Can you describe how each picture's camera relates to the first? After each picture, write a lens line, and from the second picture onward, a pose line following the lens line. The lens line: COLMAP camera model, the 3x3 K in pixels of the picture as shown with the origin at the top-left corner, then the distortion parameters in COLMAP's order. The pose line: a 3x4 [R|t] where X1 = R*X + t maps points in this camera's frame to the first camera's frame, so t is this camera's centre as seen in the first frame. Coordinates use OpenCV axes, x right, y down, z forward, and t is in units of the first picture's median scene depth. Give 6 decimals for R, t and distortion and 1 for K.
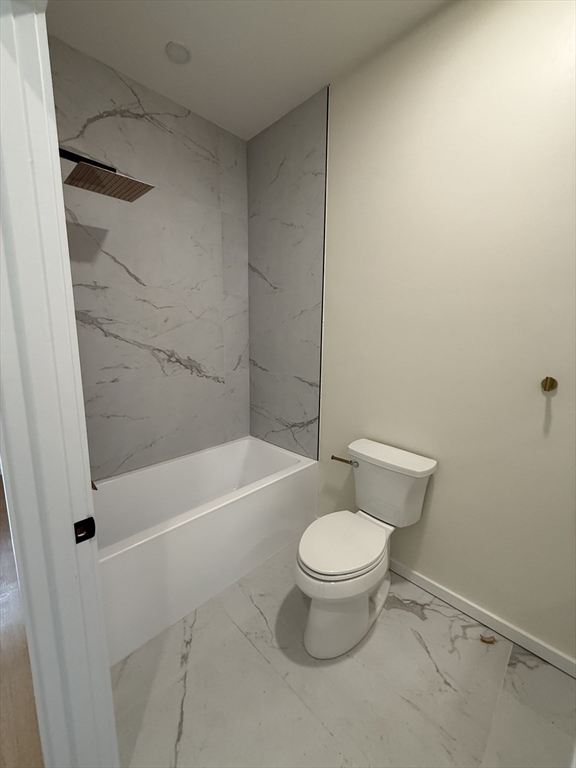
lens RADIAL K [[306.2, 0, 289.7], [0, 306.2, 382.5], [0, 0, 1]] dist [0.001505, -0.000060]
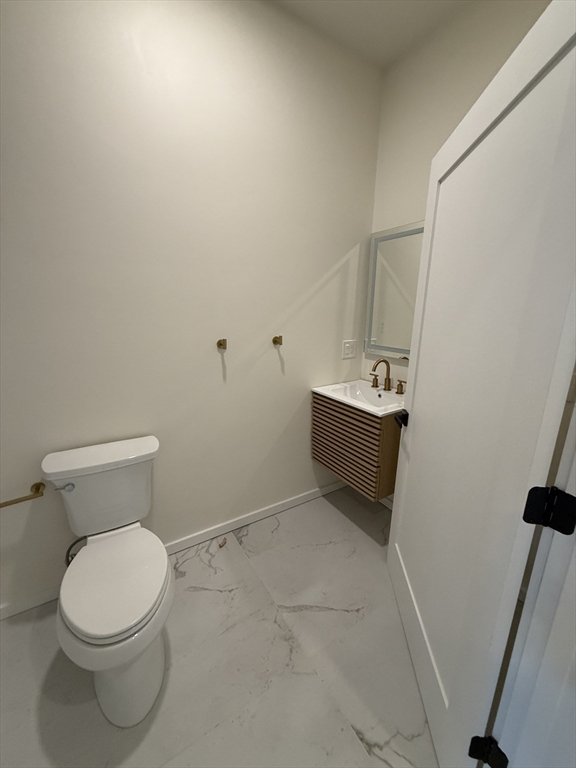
lens RADIAL K [[306.2, 0, 289.7], [0, 306.2, 382.5], [0, 0, 1]] dist [0.001505, -0.000060]
pose [[0.222482, -0.245276, 0.943579, -0.350880], [0.153429, 0.964585, 0.214560, -0.063258], [-0.962788, 0.097037, 0.252235, 0.313996]]
